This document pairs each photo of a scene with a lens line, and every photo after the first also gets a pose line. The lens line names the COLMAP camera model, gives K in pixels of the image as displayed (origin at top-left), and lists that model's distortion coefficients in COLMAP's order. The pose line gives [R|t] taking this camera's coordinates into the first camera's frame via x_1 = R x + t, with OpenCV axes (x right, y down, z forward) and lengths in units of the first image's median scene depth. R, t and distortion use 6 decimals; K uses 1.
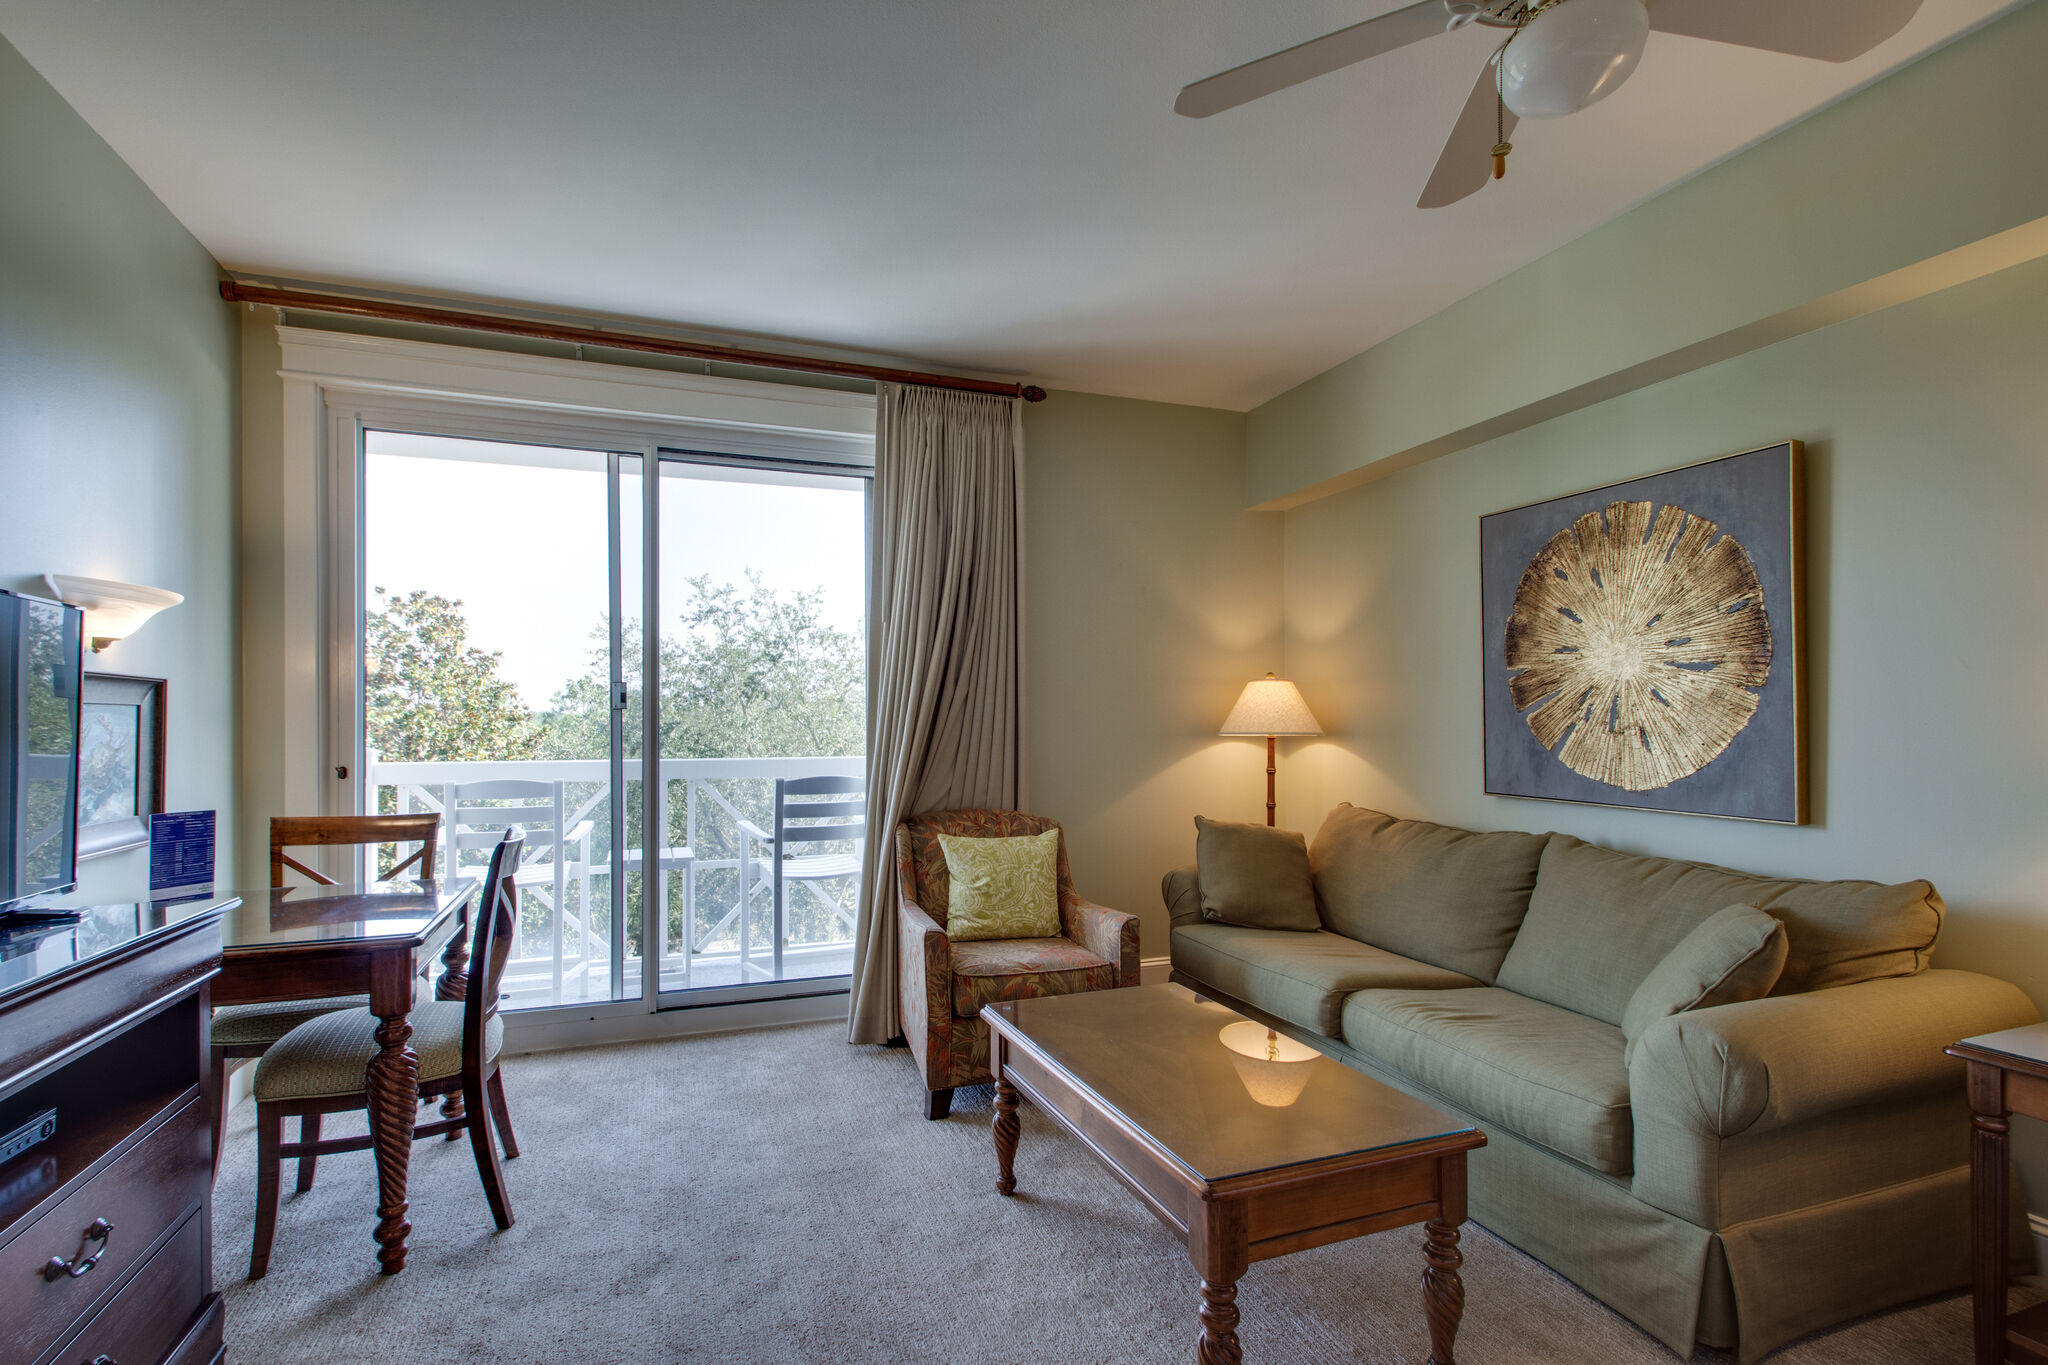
lens RADIAL K [[954.4, 0, 994.3], [0, 954.4, 718.9], [0, 0, 1]] dist [0.024459, -0.014677]
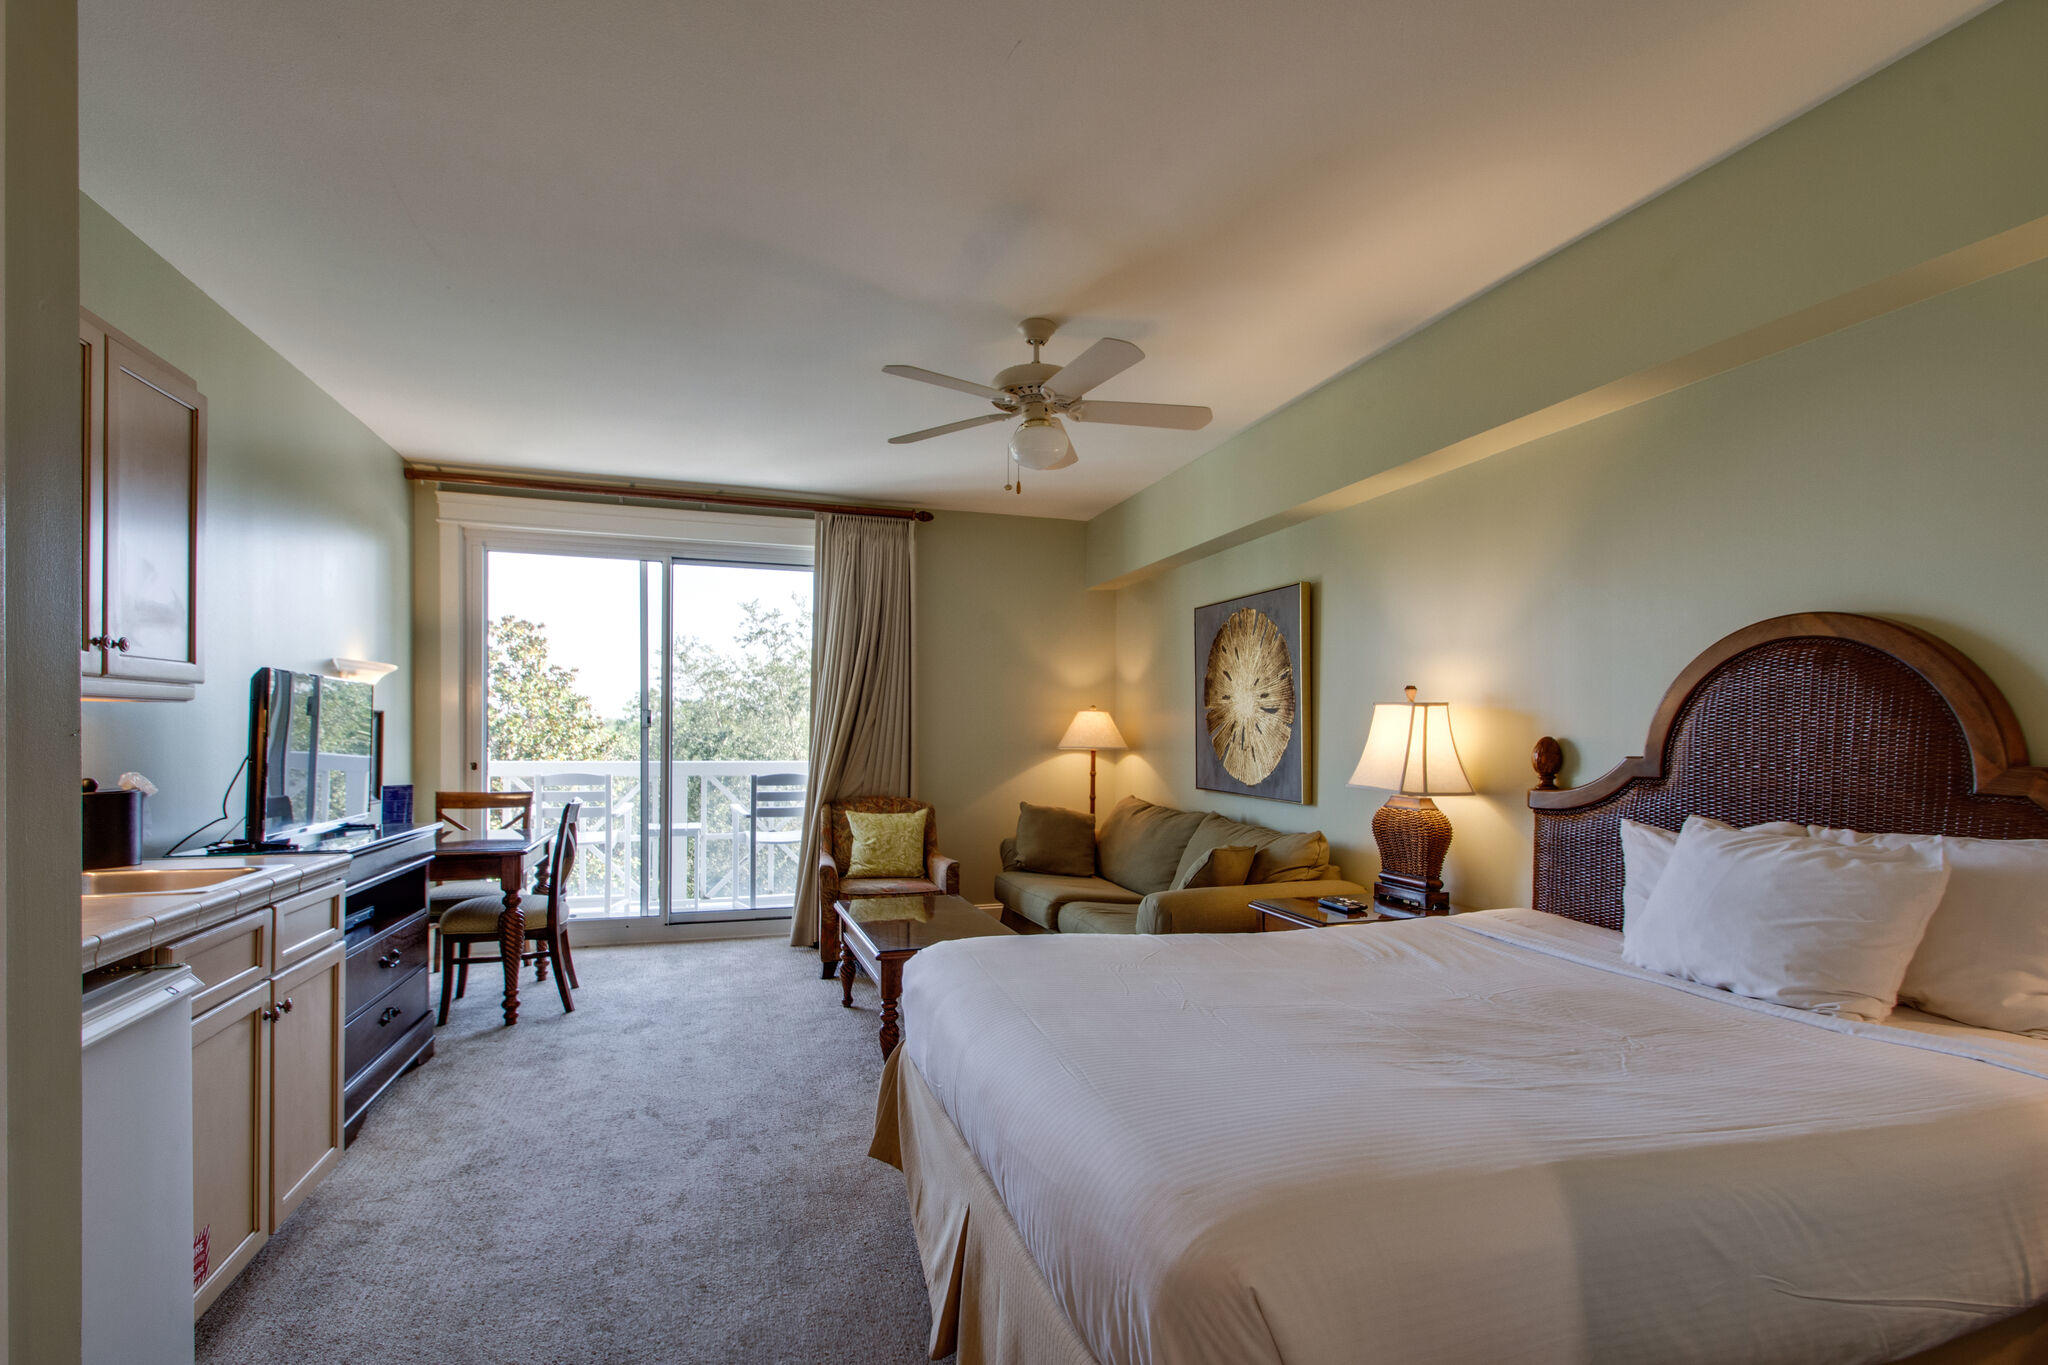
lens RADIAL K [[921.2, 0, 1009.6], [0, 921.2, 741.2], [0, 0, 1]] dist [0.000919, -0.000008]
pose [[0.999221, 0.010137, -0.038128, 0.291064], [-0.009645, 0.999868, 0.013046, -0.015282], [0.038256, -0.012668, 0.999188, -0.532467]]
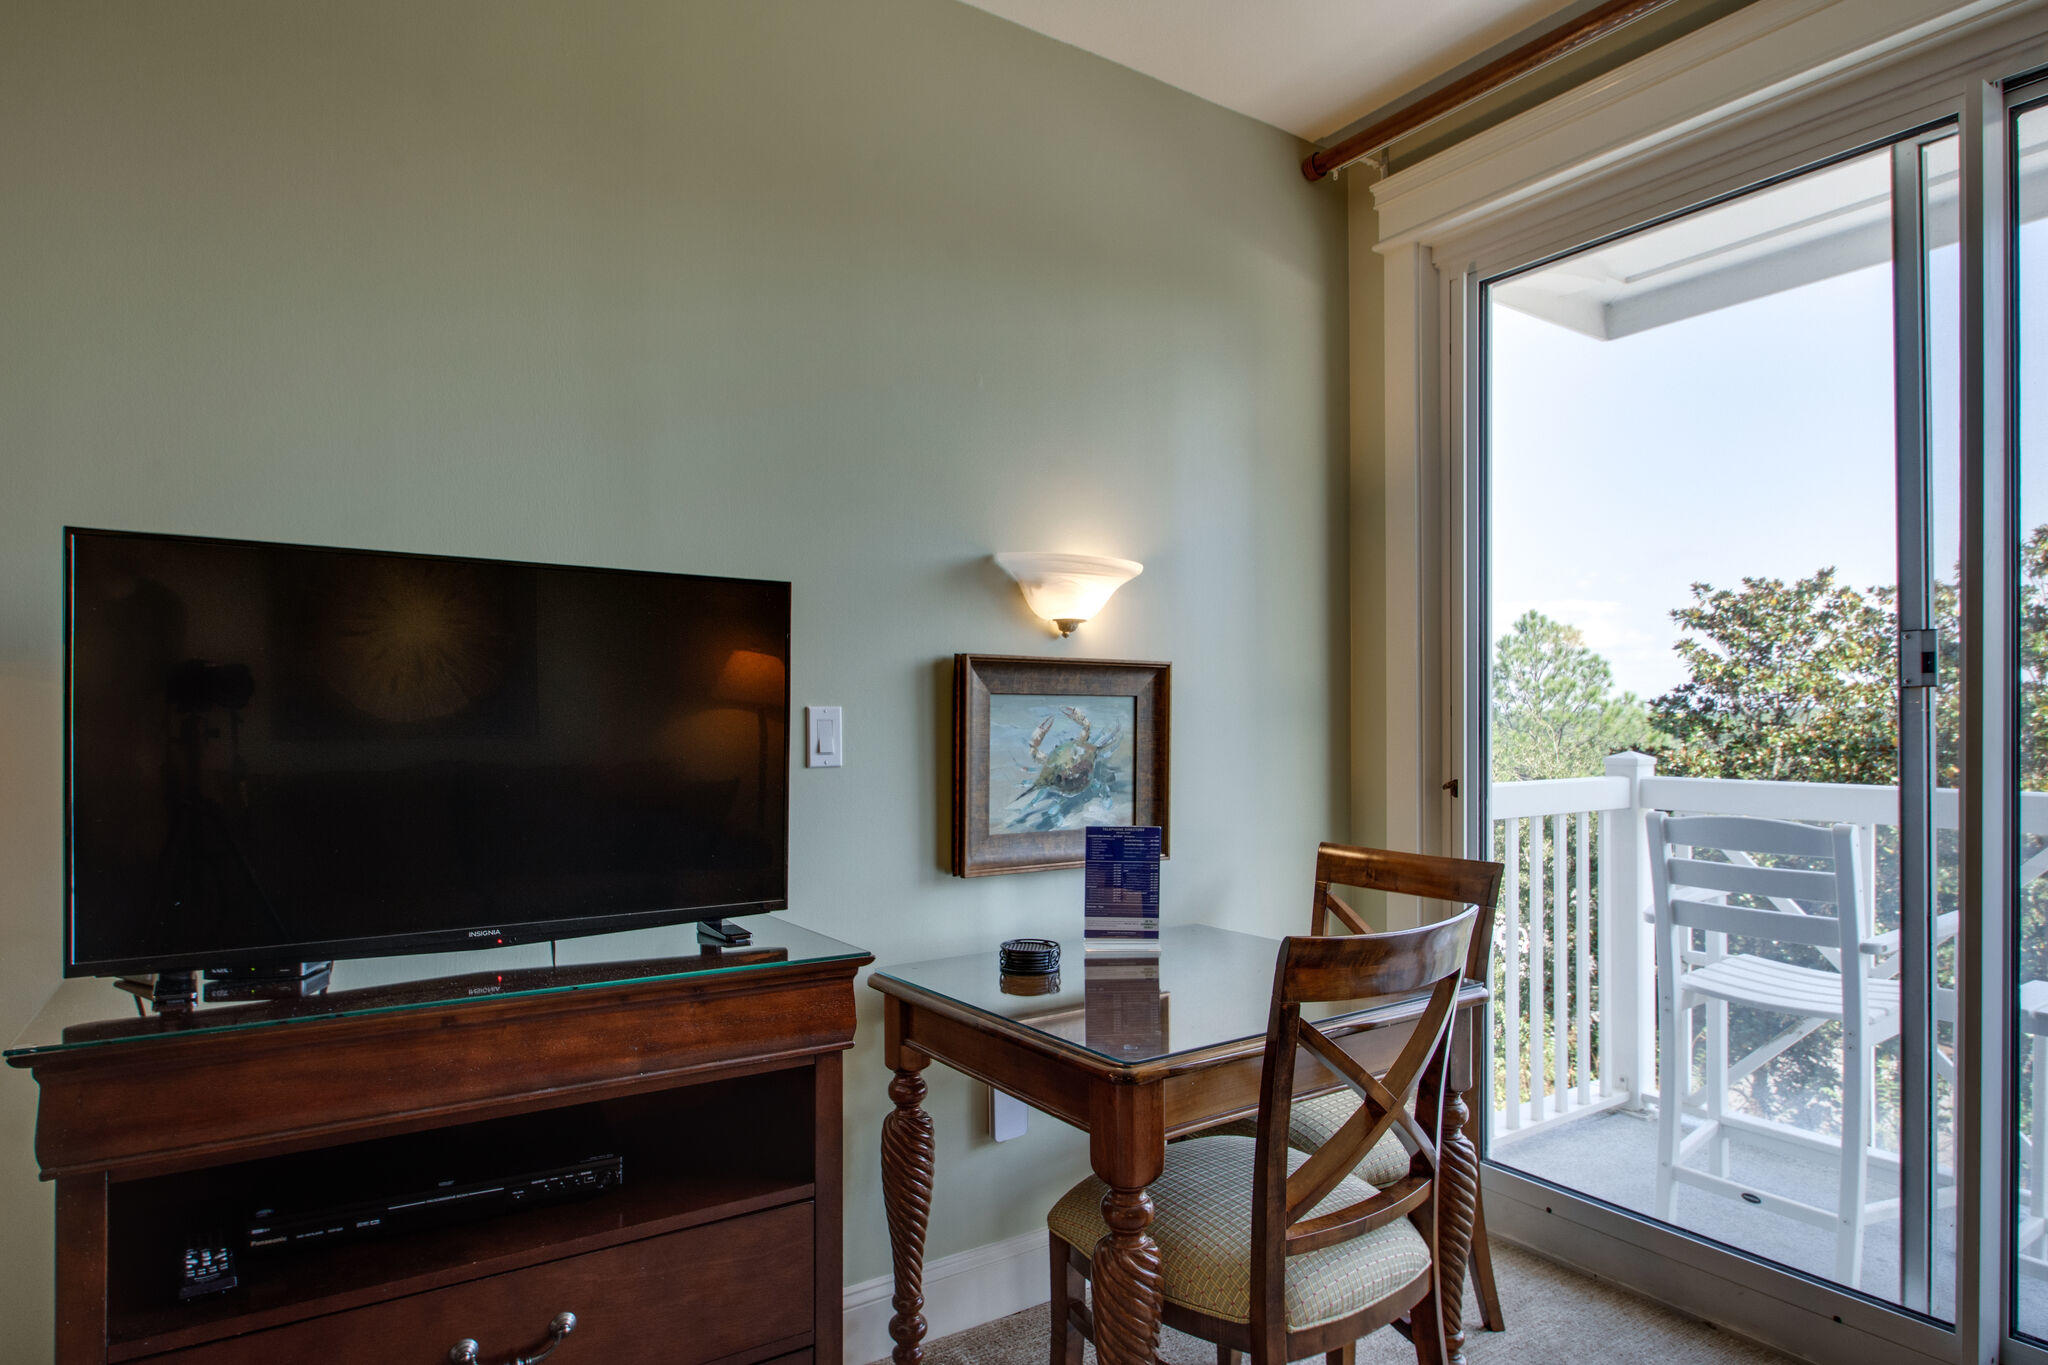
lens RADIAL K [[1160.0, 0, 1006.6], [0, 1160.0, 718.0], [0, 0, 1]] dist [0.002437, 0.001383]
pose [[0.251885, -0.000394, -0.967757, 0.056497], [0.003645, 0.999993, 0.000542, 0.003653], [0.967750, -0.003664, 0.251885, 0.501516]]
